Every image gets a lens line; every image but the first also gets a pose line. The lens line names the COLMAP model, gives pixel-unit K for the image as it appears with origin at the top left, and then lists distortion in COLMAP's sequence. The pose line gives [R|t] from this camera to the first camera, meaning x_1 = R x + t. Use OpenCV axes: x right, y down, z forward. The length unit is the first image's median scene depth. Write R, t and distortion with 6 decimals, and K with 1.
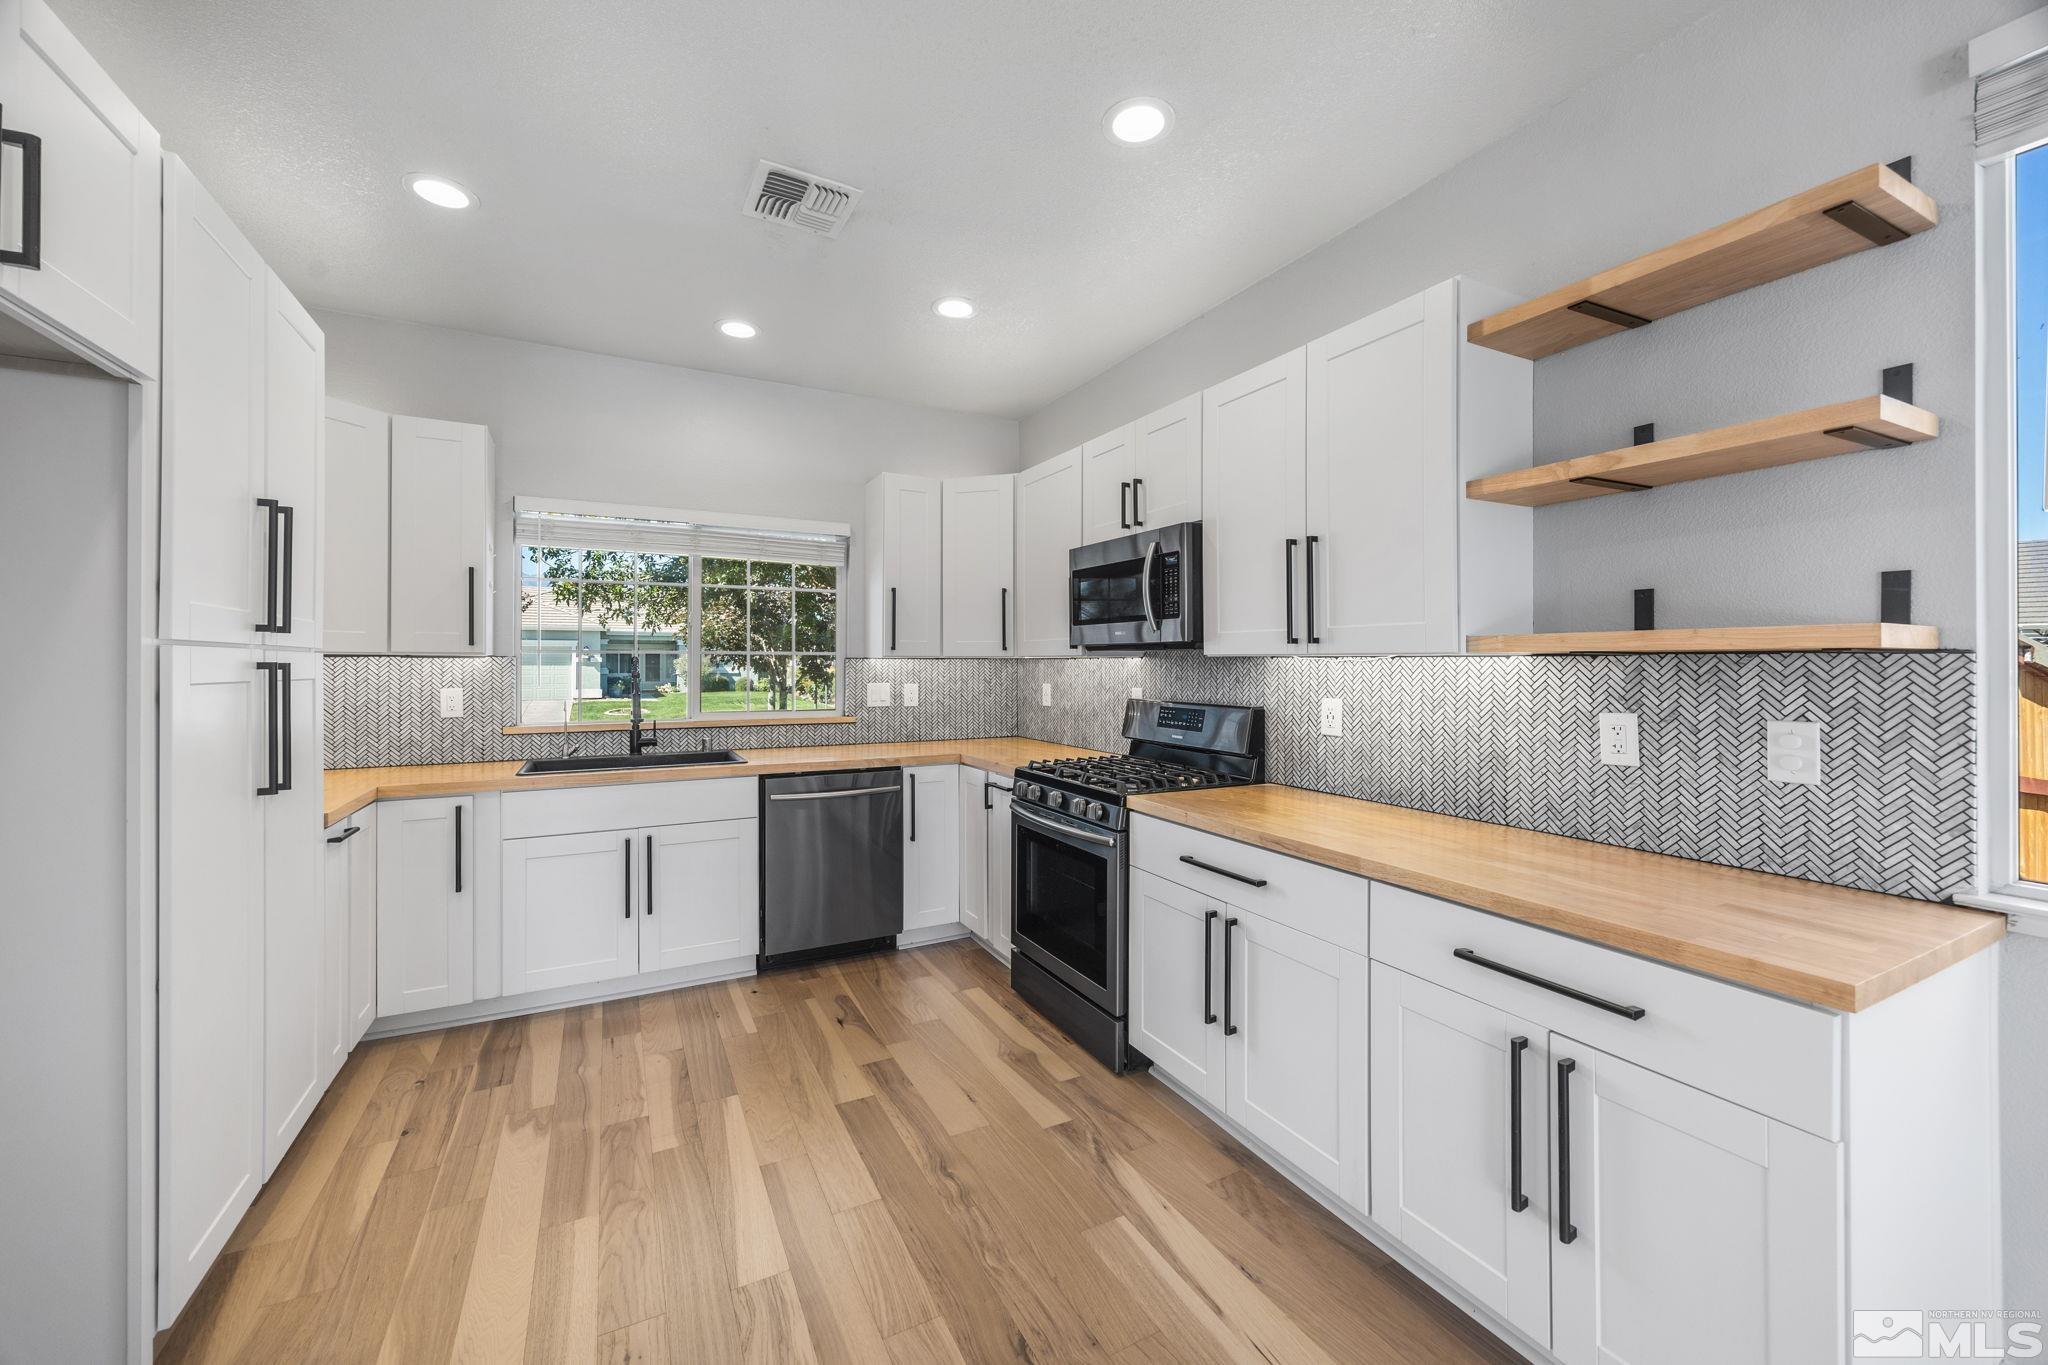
lens RADIAL K [[791.9, 0, 1021.3], [0, 791.9, 663.3], [0, 0, 1]] dist [-0.001911, -0.000115]
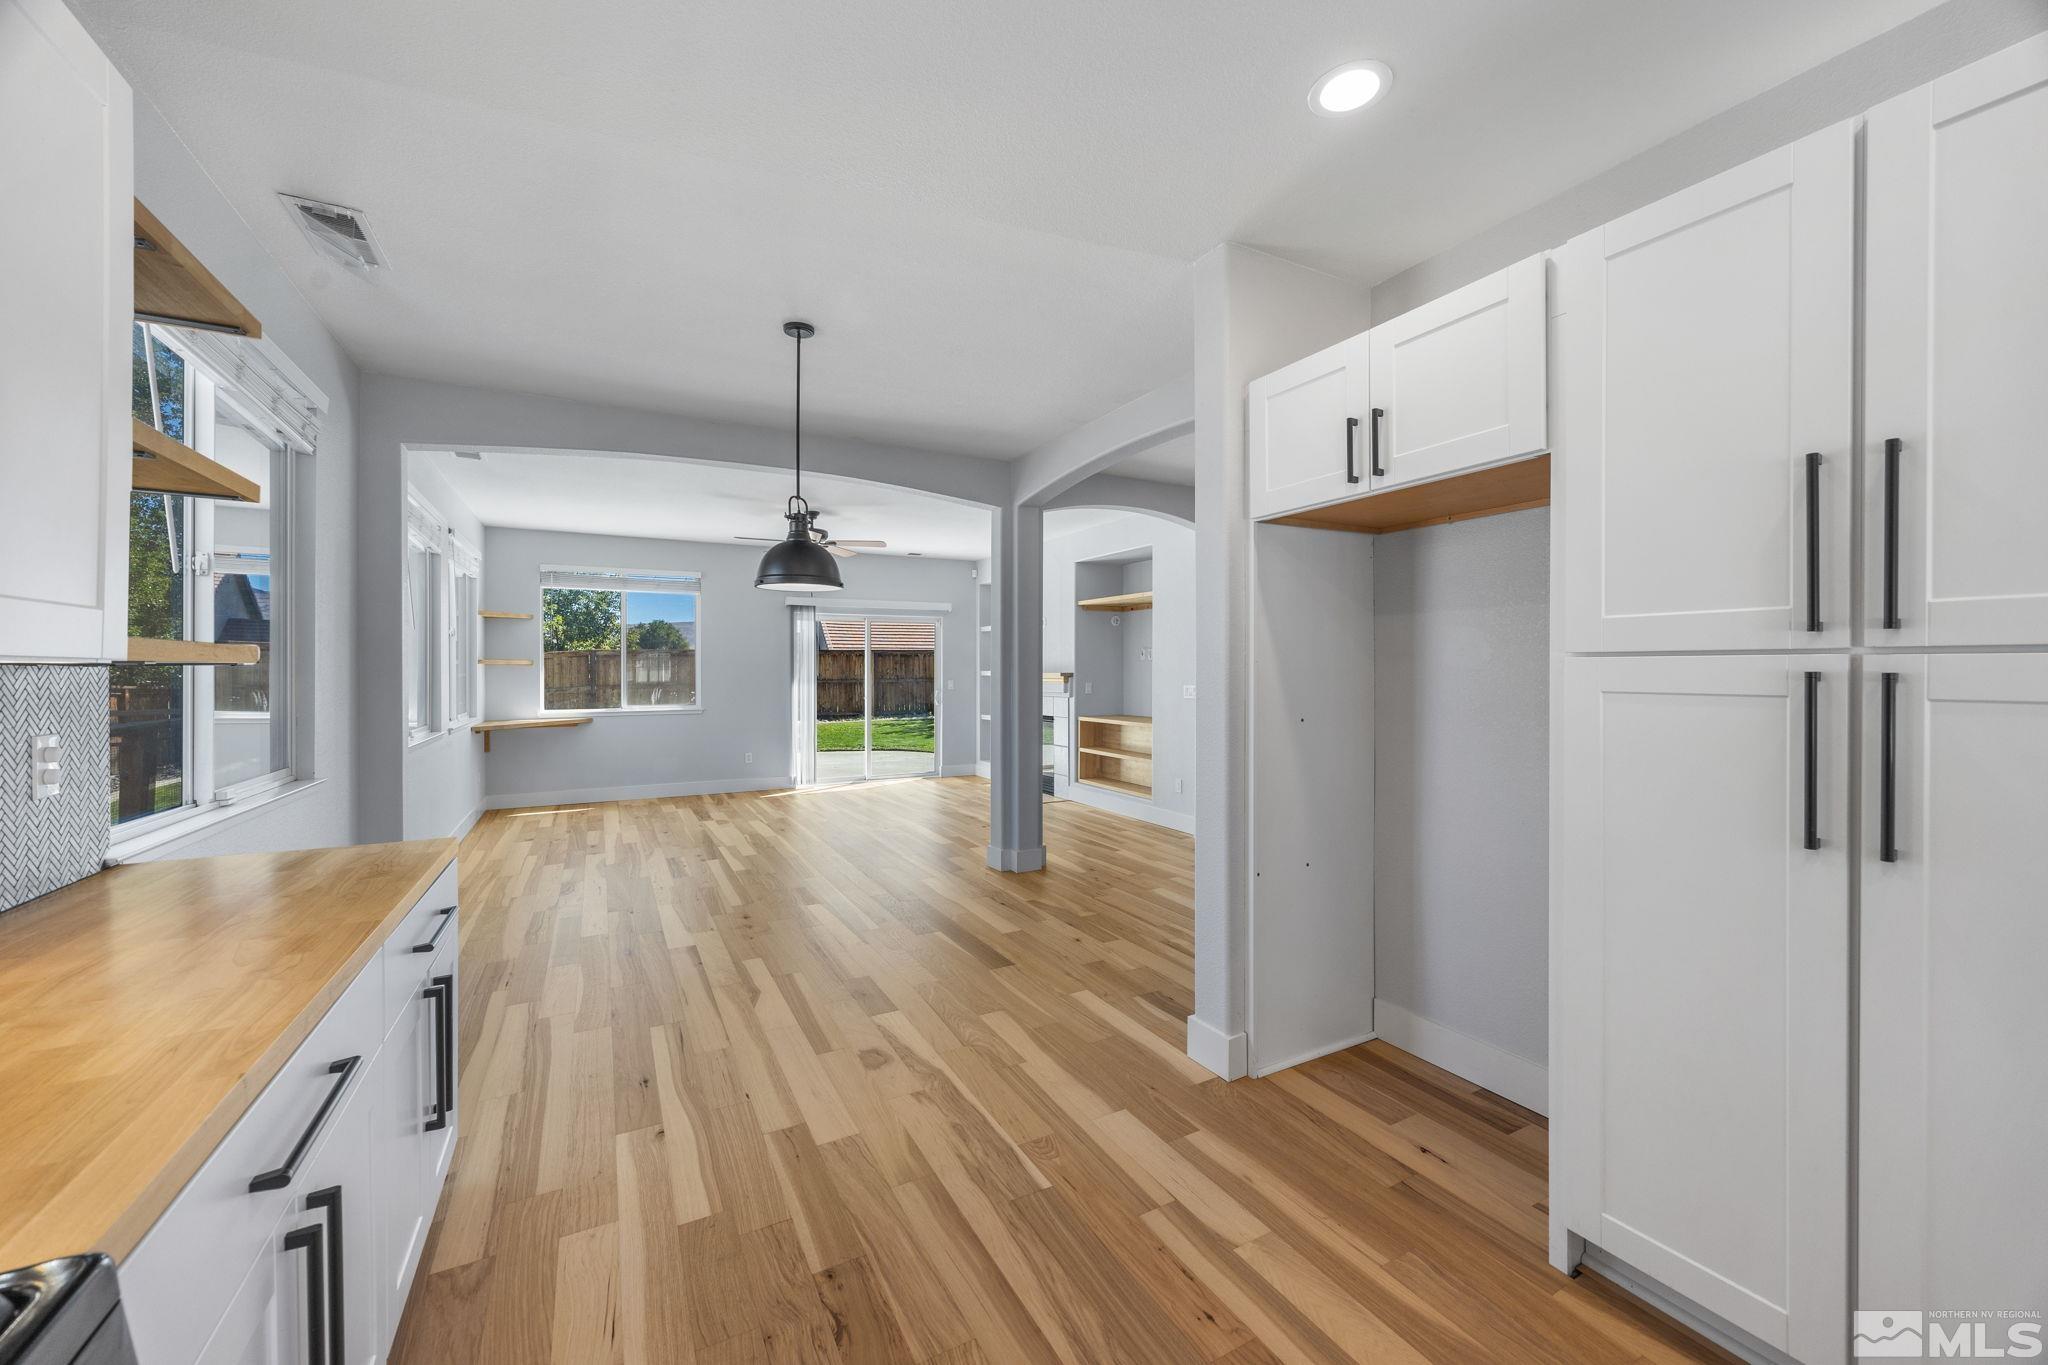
lens RADIAL K [[791.9, 0, 1025.9], [0, 791.9, 674.2], [0, 0, 1]] dist [-0.001911, -0.000115]
pose [[-0.999982, 0.002334, -0.005557, -0.125394], [0.002311, 0.999989, 0.004168, -0.002156], [0.005566, 0.004155, -0.999976, 1.100637]]
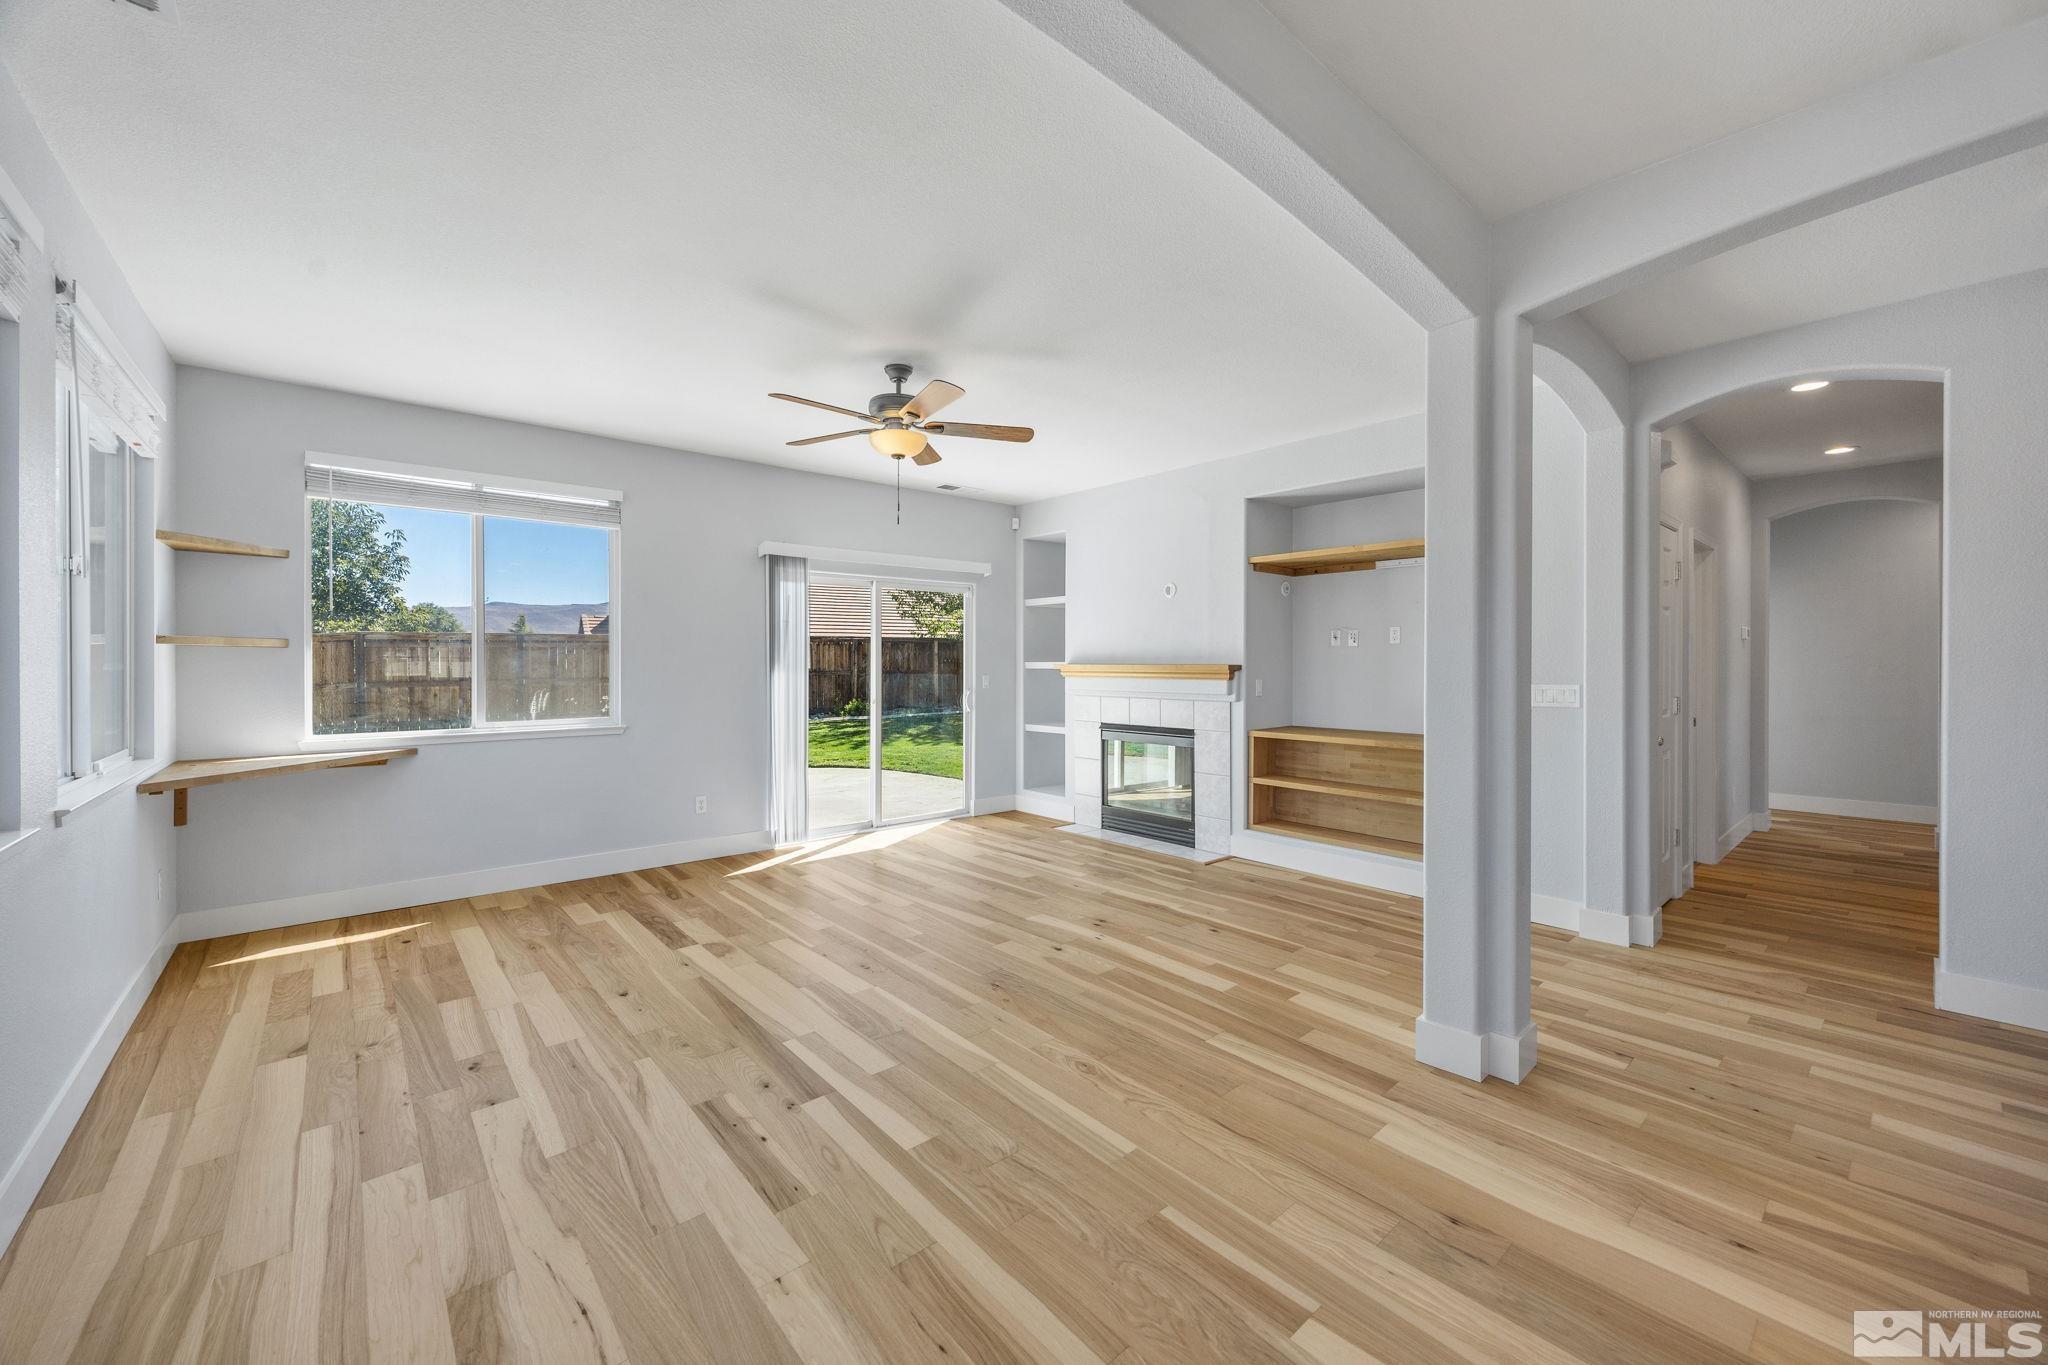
lens RADIAL K [[791.9, 0, 1022.2], [0, 791.9, 666.8], [0, 0, 1]] dist [-0.001911, -0.000115]
pose [[-0.975448, 0.001613, -0.220222, 0.604906], [0.000653, 0.999990, 0.004430, 0.001414], [0.220227, 0.004178, -0.975440, 0.005770]]
